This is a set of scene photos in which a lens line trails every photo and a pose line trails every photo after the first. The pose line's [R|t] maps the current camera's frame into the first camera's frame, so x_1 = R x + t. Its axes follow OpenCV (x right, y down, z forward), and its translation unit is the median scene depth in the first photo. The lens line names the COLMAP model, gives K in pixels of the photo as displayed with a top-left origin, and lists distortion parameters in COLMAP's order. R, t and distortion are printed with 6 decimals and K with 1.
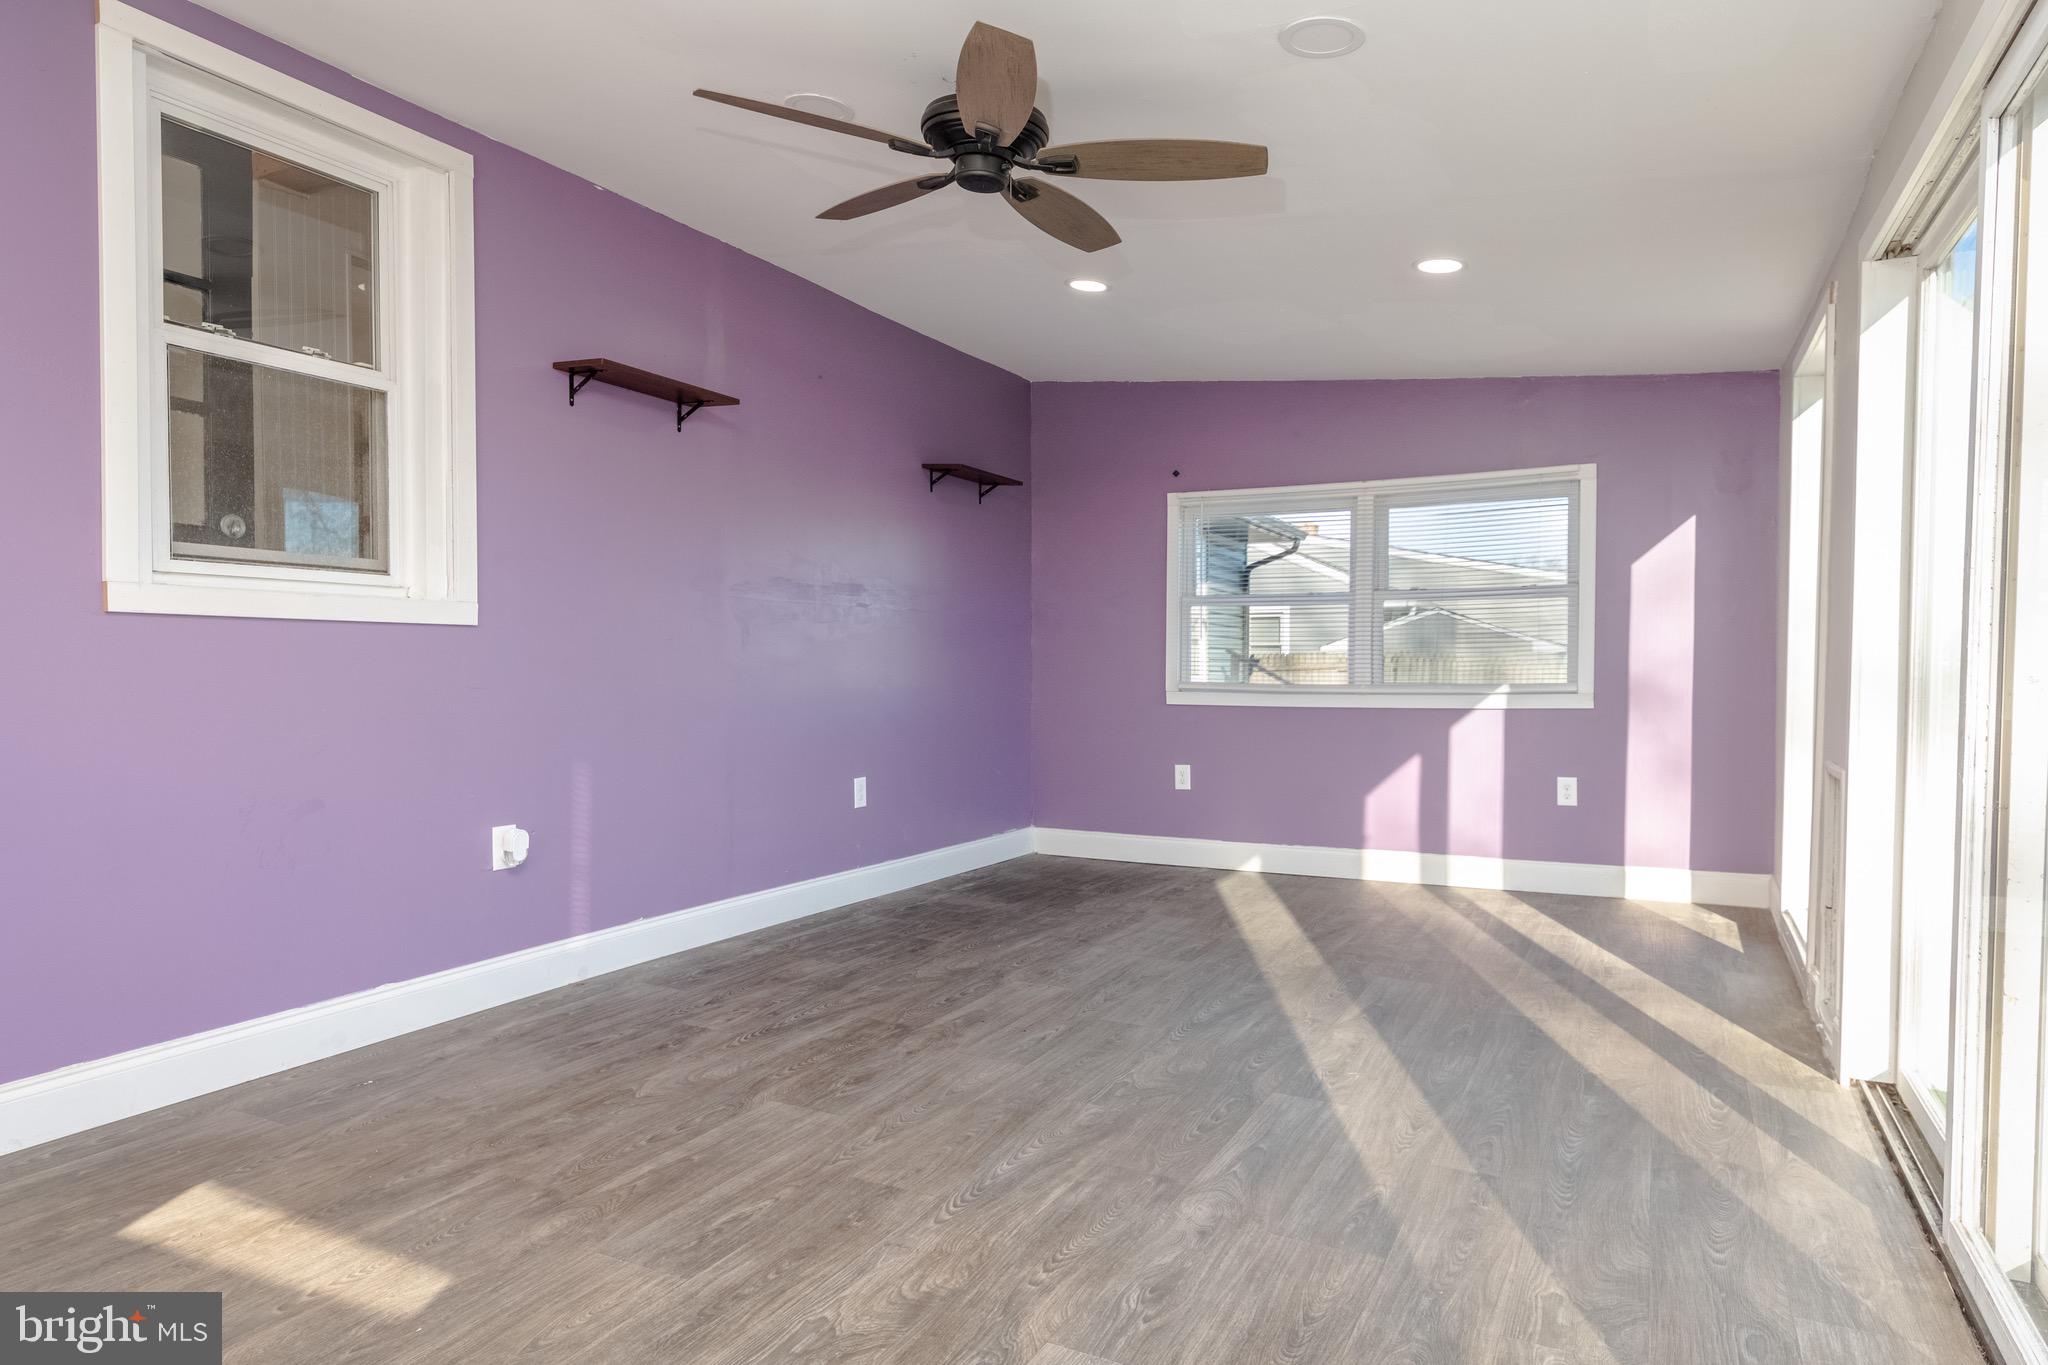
lens RADIAL K [[1225.4, 0, 1020.8], [0, 1225.4, 698.3], [0, 0, 1]] dist [0.000837, -0.000762]
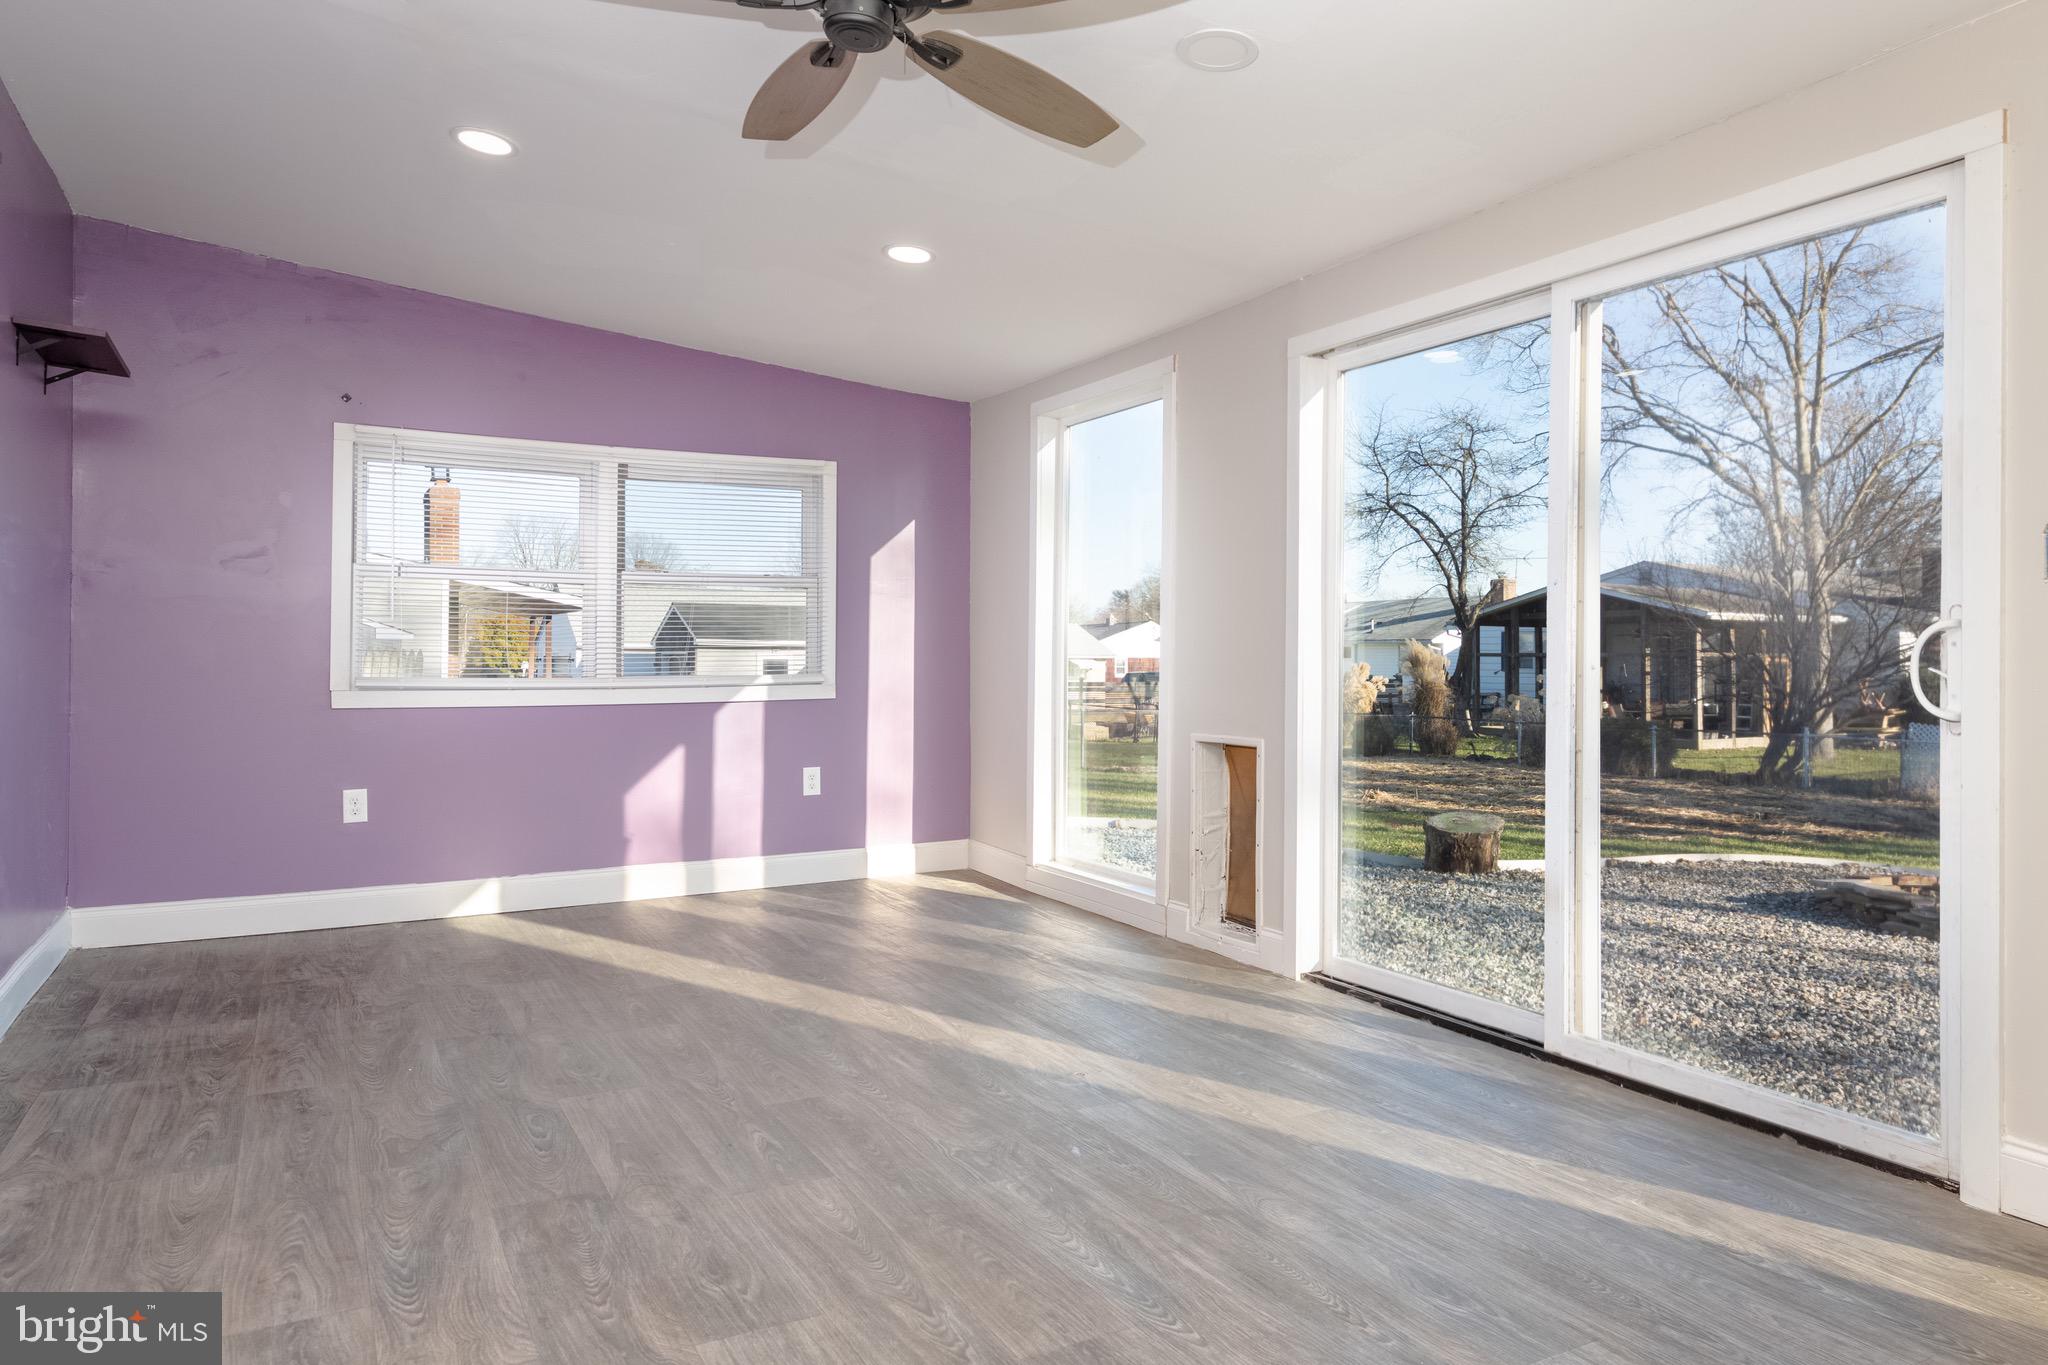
lens RADIAL K [[1318.7, 0, 1025.3], [0, 1318.7, 649.0], [0, 0, 1]] dist [0.022838, -0.000659]
pose [[0.560524, 0.004448, 0.828126, -0.563142], [0.019967, 0.999622, -0.018884, -0.013637], [-0.827897, 0.027120, 0.560224, 0.382687]]
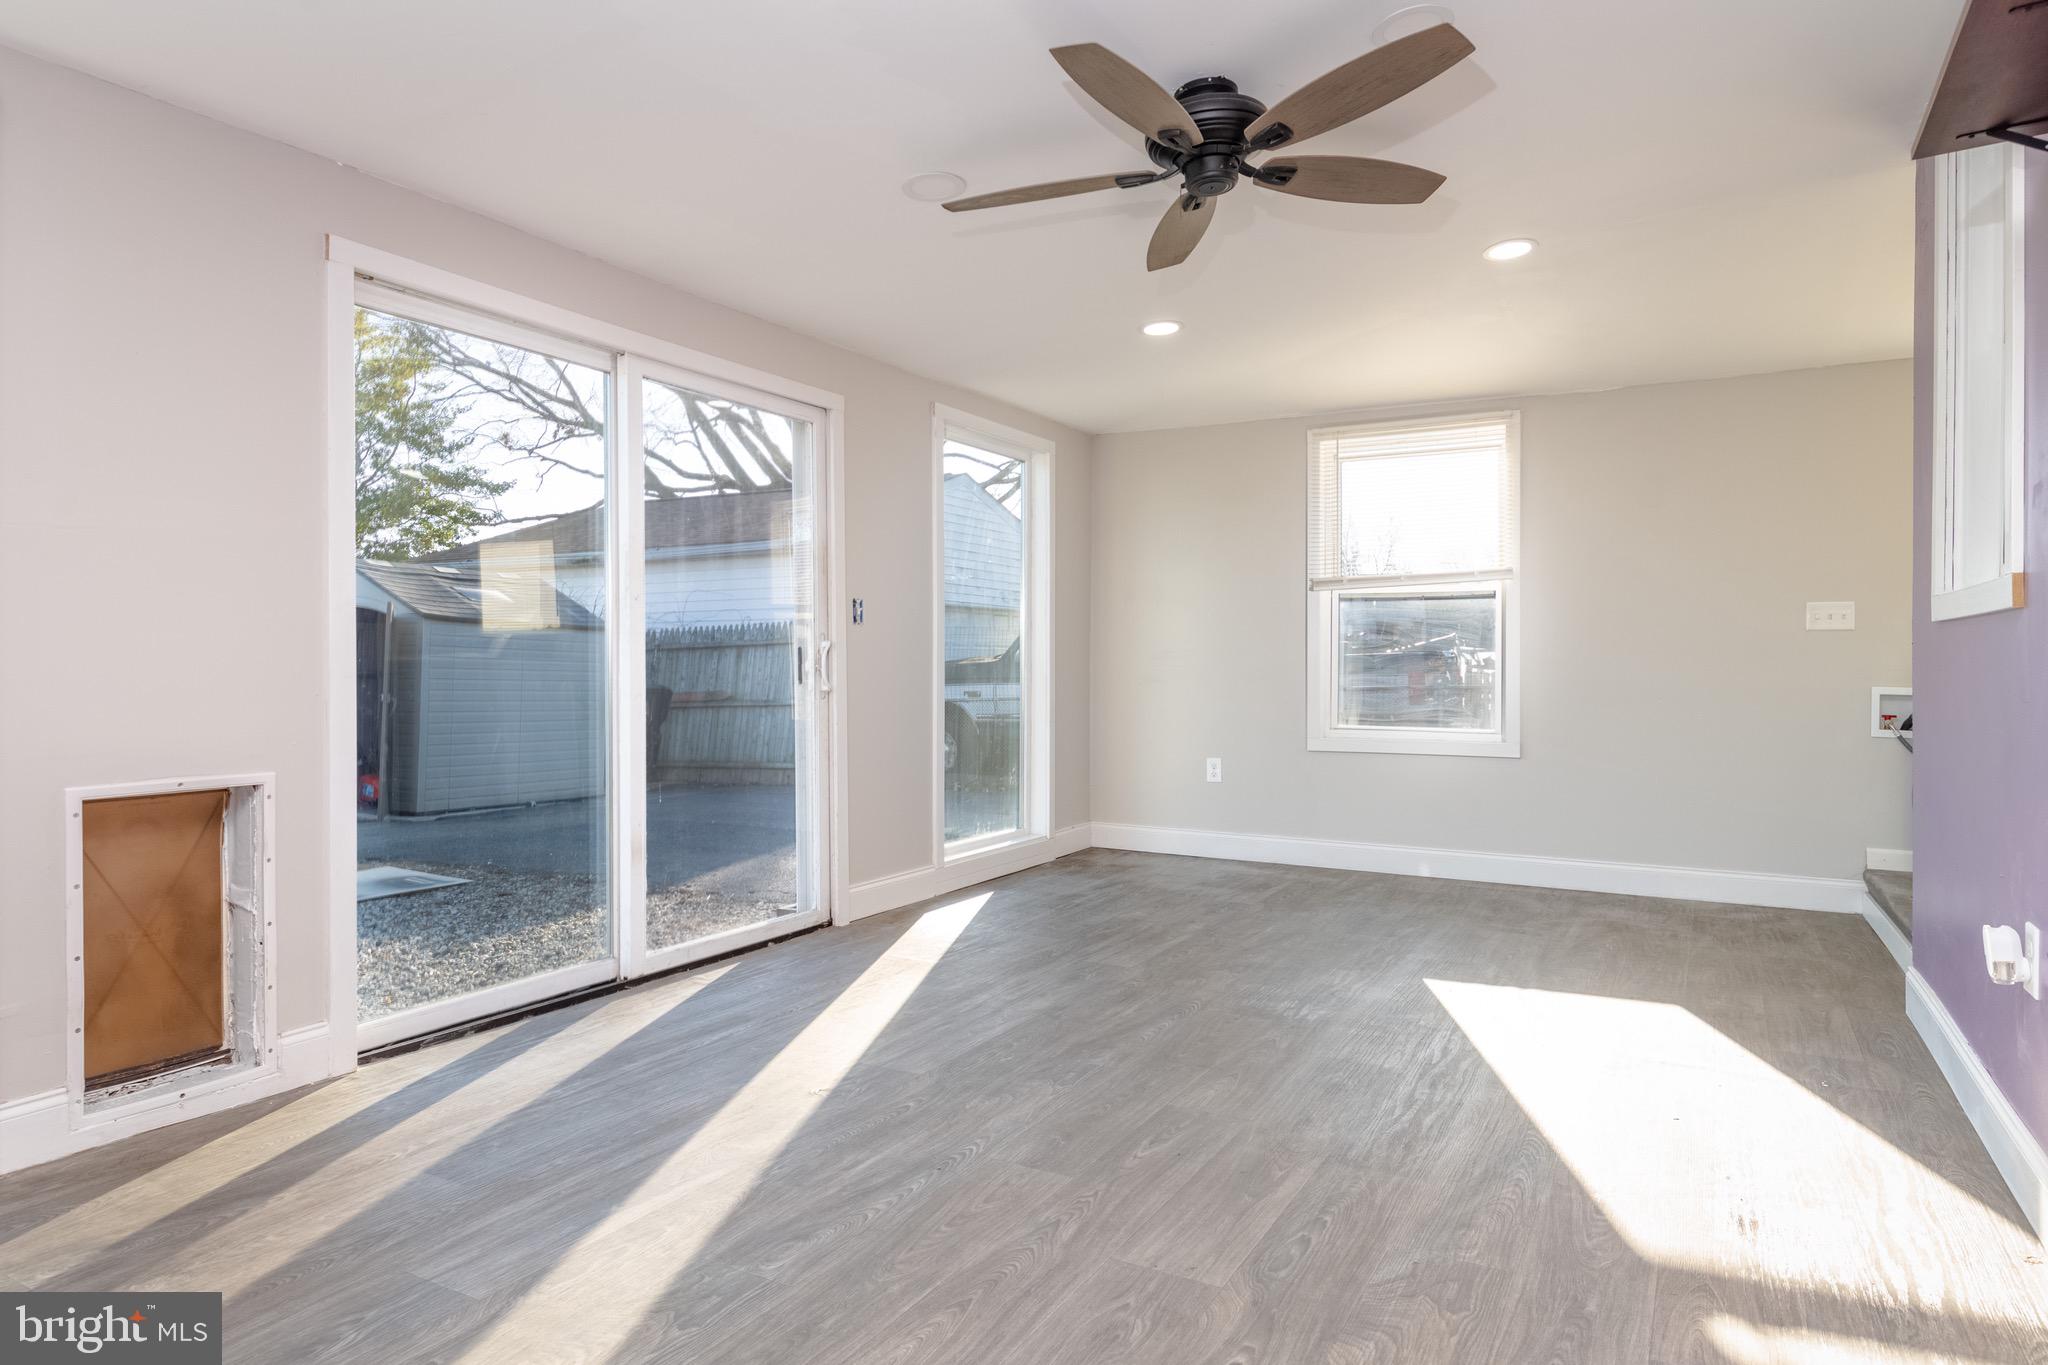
lens RADIAL K [[1237.1, 0, 1061.6], [0, 1237.1, 679.1], [0, 0, 1]] dist [0.000546, -0.000245]
pose [[-0.999920, -0.007662, 0.010095, 0.068305], [-0.007249, 0.999162, 0.040296, -0.044804], [-0.010395, 0.040219, -0.999137, 1.717979]]
